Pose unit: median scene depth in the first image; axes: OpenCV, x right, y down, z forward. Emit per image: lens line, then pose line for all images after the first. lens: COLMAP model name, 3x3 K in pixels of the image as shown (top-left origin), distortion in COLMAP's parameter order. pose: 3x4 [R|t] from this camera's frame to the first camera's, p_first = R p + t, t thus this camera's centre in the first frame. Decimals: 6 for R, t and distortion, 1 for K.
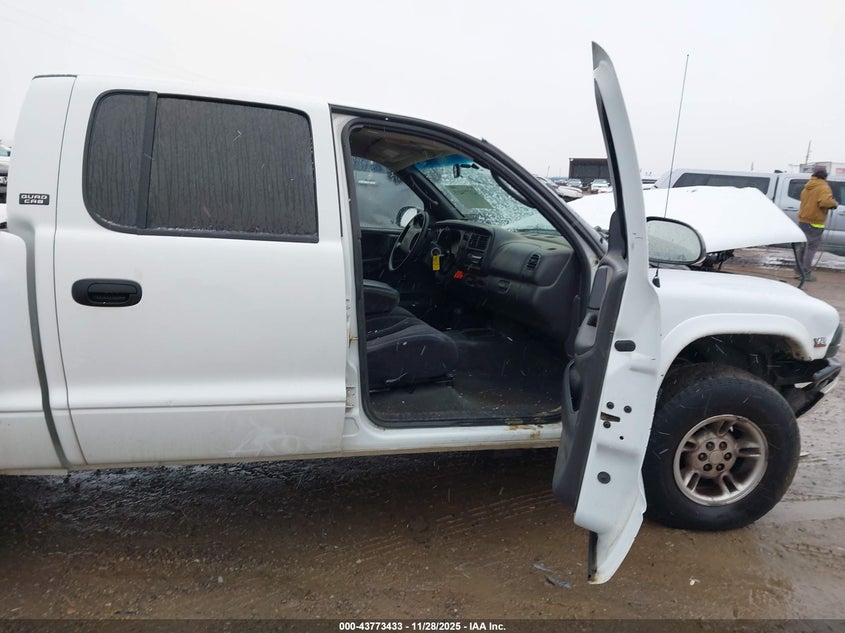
lens RADIAL K [[691.6, 0, 422.5], [0, 691.6, 316.5], [0, 0, 1]] dist [-0.012928, -0.009449]
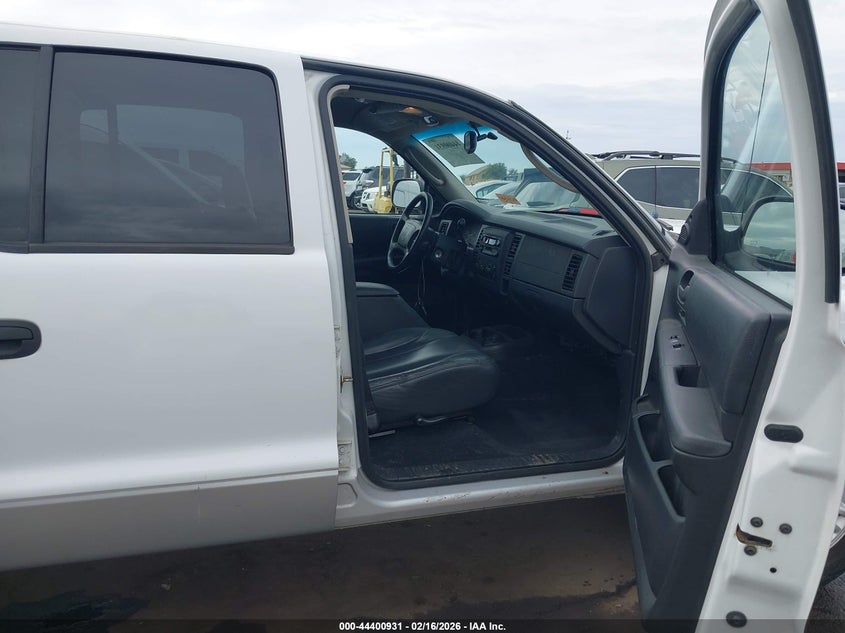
lens RADIAL K [[716.8, 0, 422.5], [0, 716.8, 316.5], [0, 0, 1]] dist [0.047458, -0.110656]
pose [[0.999429, -0.027397, 0.019779, -0.031476], [0.026455, 0.998572, 0.046406, -0.068427], [-0.021022, -0.045856, 0.998727, 0.233252]]
